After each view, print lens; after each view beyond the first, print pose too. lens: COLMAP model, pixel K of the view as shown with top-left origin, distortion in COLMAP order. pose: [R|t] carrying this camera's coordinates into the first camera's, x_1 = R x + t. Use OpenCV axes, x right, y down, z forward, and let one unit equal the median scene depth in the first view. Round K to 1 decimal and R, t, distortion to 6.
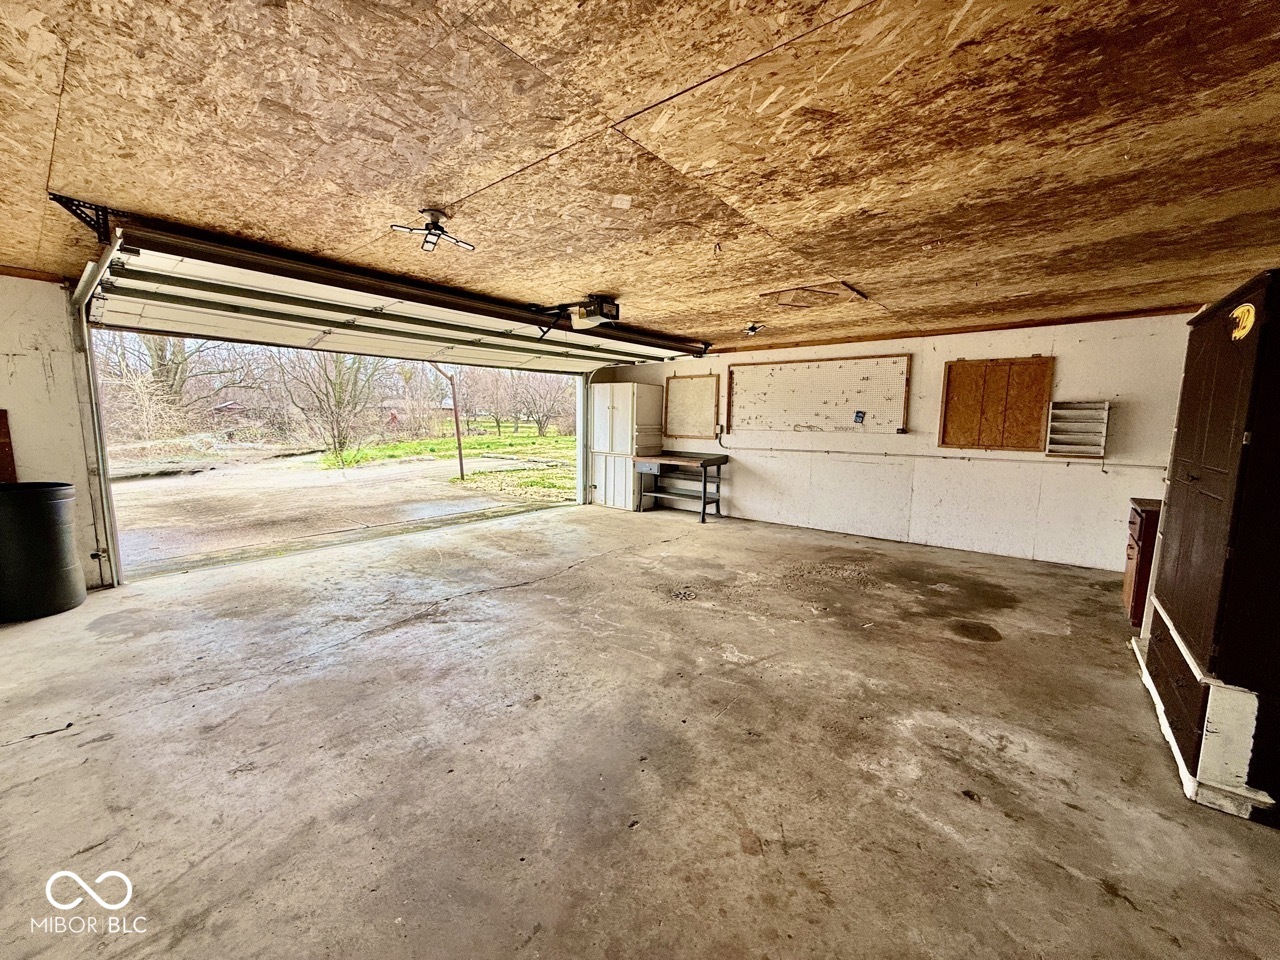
lens RADIAL K [[508.9, 0, 636.0], [0, 508.9, 478.6], [0, 0, 1]] dist [-0.000443, 0.001049]
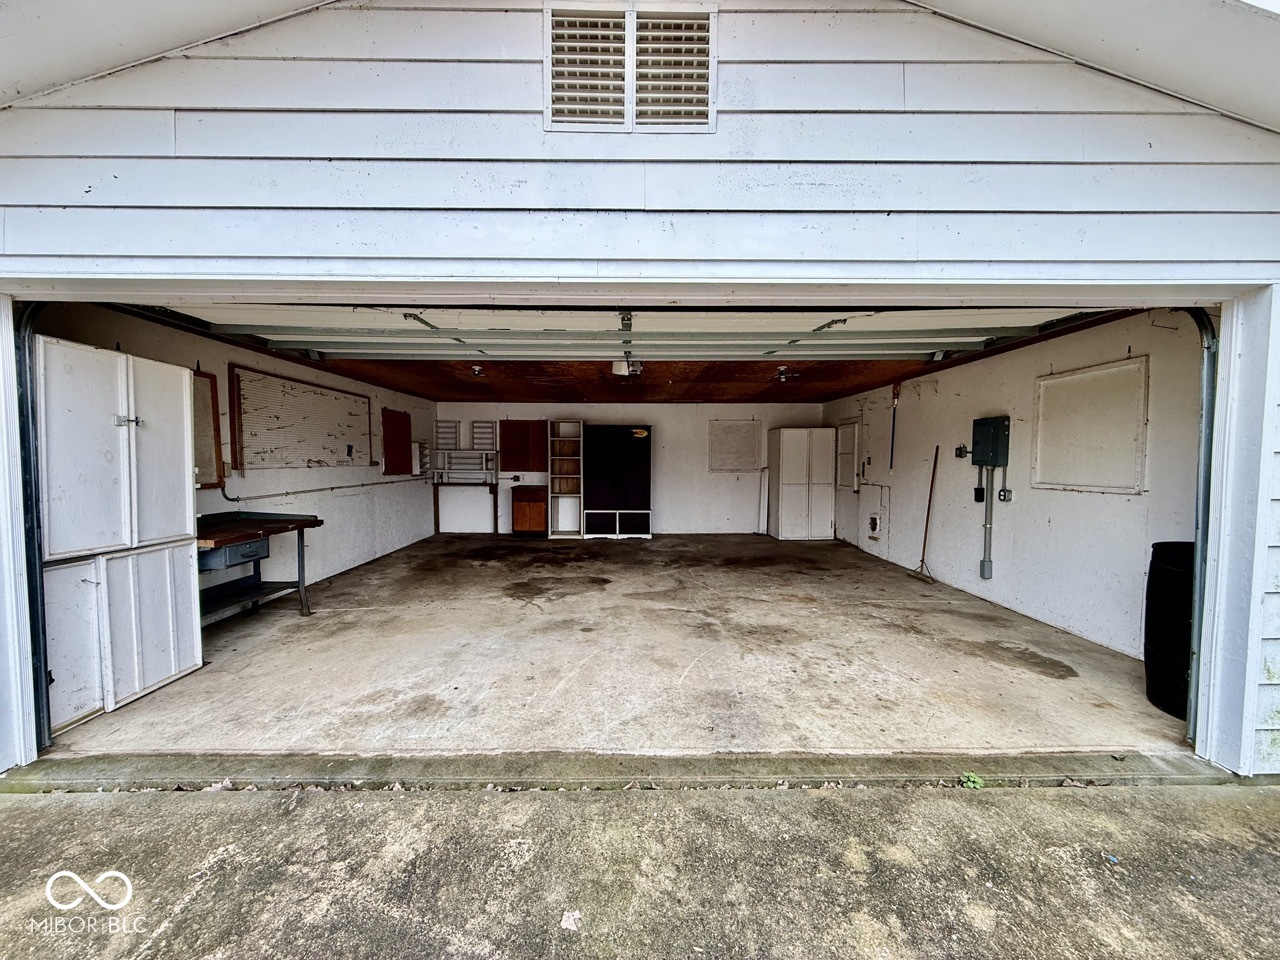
lens RADIAL K [[508.9, 0, 640.7], [0, 508.9, 480.9], [0, 0, 1]] dist [-0.000443, 0.001049]
pose [[-0.636759, -0.040168, 0.770016, -0.638122], [0.090932, 0.987762, 0.126722, -0.123522], [-0.765682, 0.150710, -0.625314, 1.076990]]
